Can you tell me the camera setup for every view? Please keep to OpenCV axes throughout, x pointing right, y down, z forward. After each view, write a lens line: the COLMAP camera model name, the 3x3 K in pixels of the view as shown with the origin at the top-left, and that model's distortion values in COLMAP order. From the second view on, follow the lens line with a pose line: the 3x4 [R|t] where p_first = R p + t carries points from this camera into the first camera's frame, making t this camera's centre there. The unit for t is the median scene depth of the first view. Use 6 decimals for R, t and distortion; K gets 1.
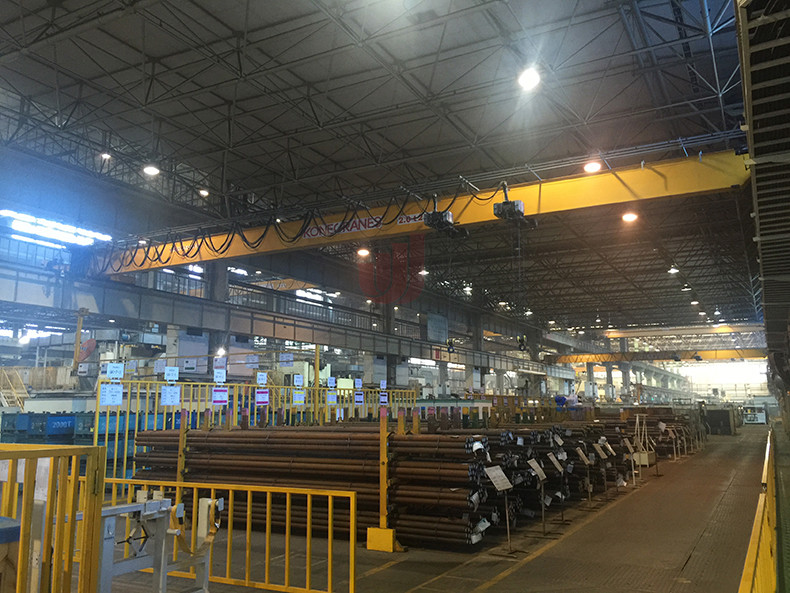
lens RADIAL K [[669.5, 0, 392.8], [0, 669.5, 308.8], [0, 0, 1]] dist [0.068279, -0.004765]
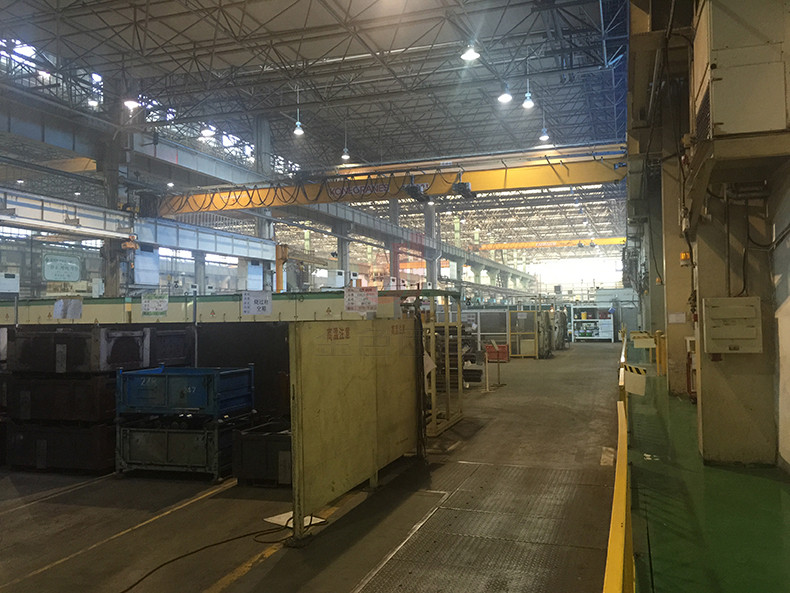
lens RADIAL K [[669.5, 0, 392.8], [0, 669.5, 308.8], [0, 0, 1]] dist [0.068279, -0.004765]
pose [[0.985596, -0.010720, 0.168777, 0.153223], [-0.012480, 0.990658, 0.135801, 0.040213], [-0.168656, -0.135951, 0.976254, 0.276656]]
